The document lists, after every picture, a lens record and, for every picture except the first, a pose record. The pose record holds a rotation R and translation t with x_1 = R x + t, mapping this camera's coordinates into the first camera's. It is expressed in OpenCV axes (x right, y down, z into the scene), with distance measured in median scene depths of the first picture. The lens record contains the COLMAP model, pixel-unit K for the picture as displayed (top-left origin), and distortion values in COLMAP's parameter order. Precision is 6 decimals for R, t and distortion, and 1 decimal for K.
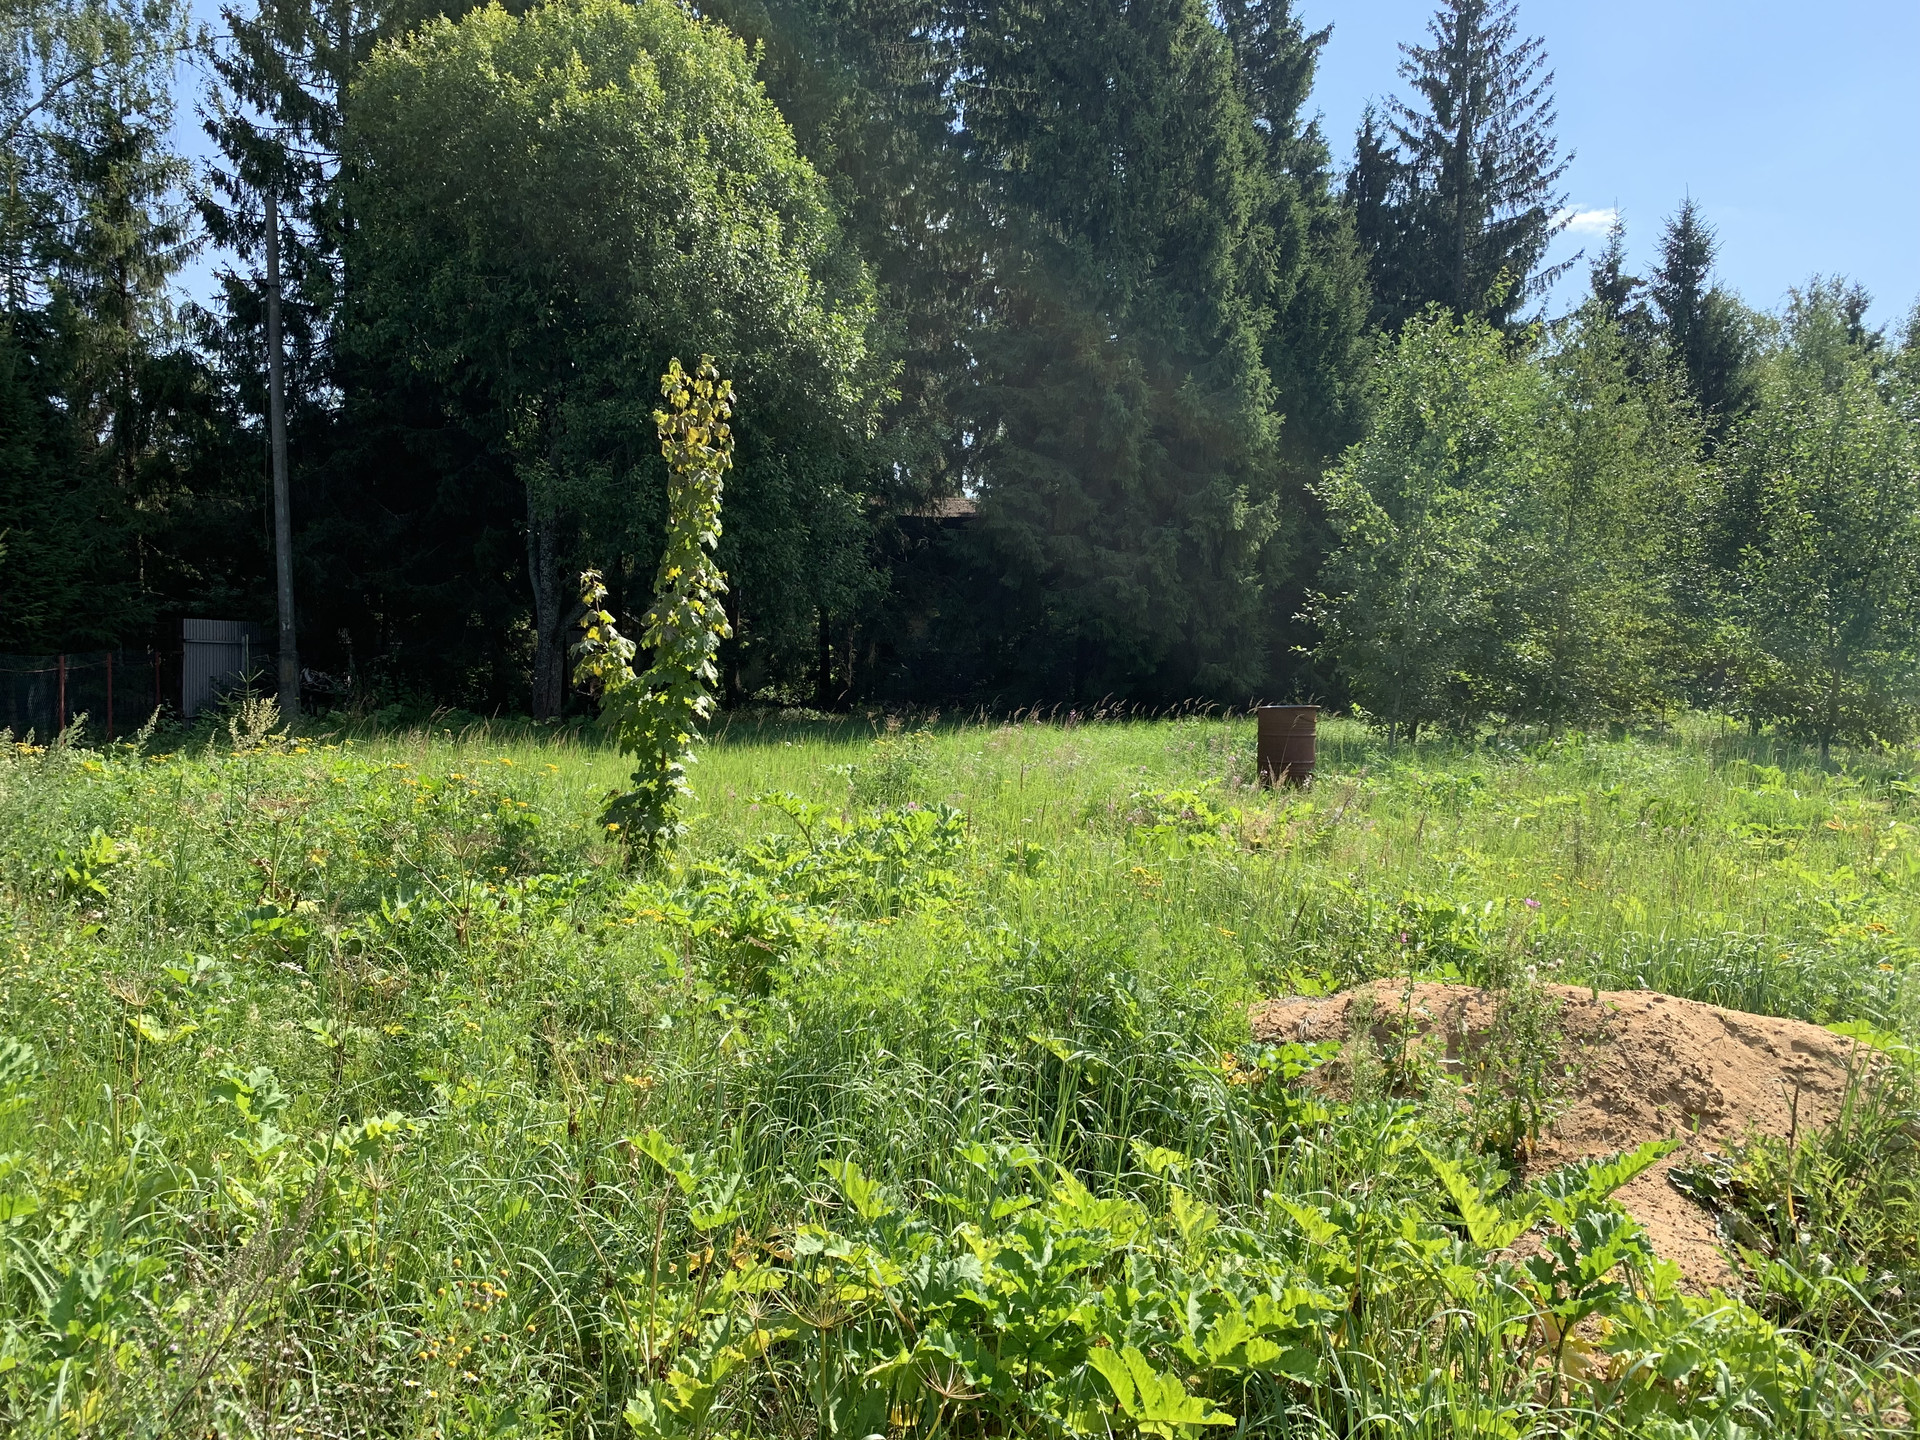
lens RADIAL K [[1441.8, 0, 945.4], [0, 1441.8, 702.0], [0, 0, 1]] dist [0.019093, -0.038681]
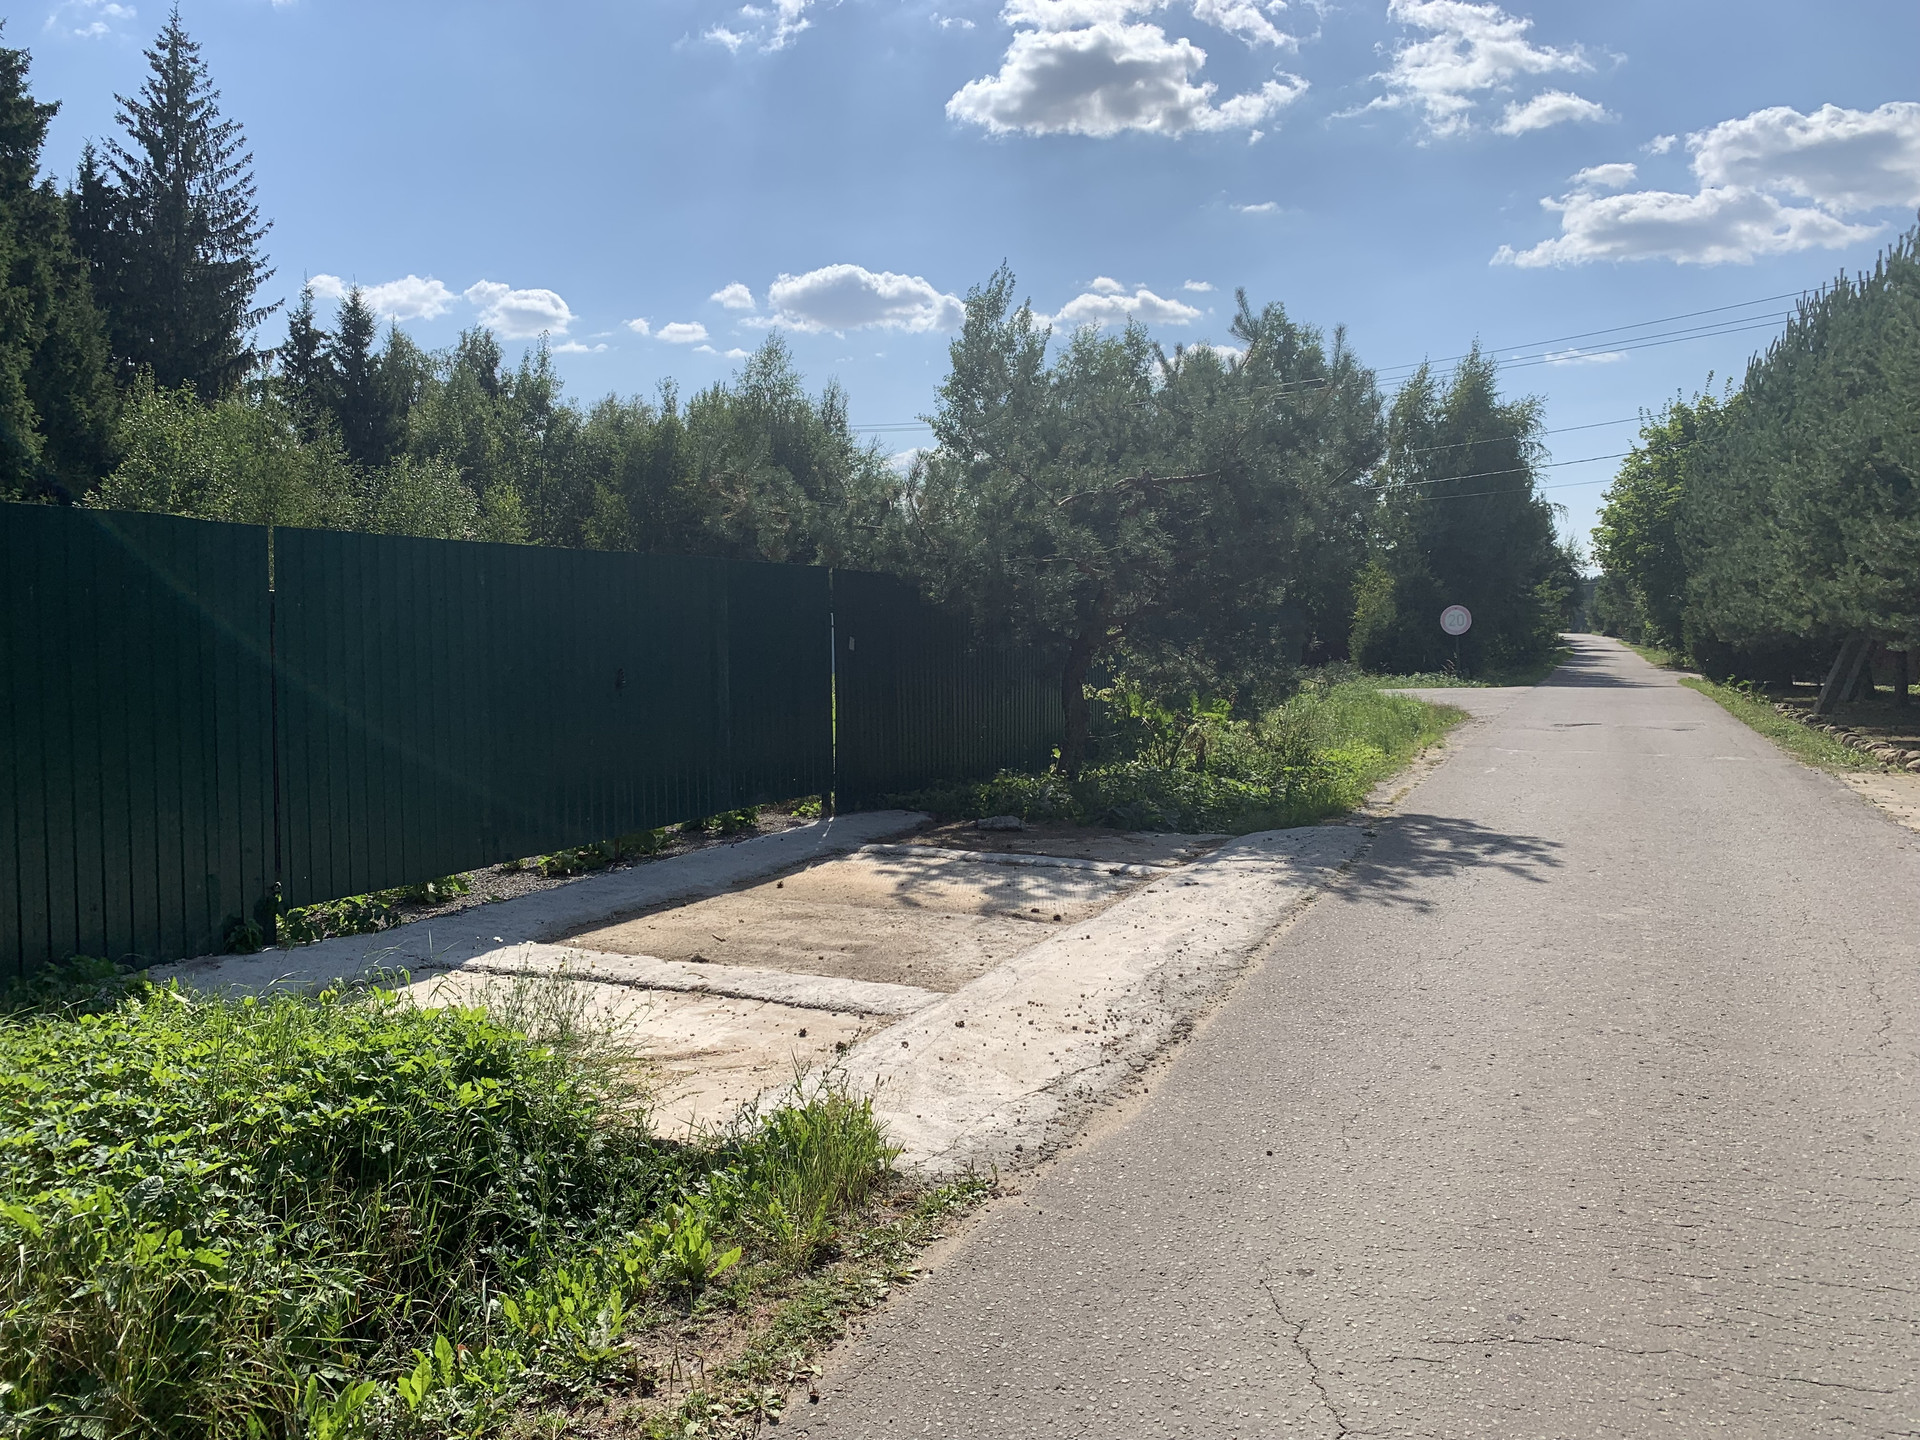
lens RADIAL K [[1441.8, 0, 964.7], [0, 1441.8, 727.8], [0, 0, 1]] dist [0.019093, -0.038681]
pose [[0.677293, -0.057922, 0.733430, -0.108538], [0.027912, 0.998201, 0.053057, 0.013628], [-0.735184, -0.015464, 0.677691, -0.312539]]
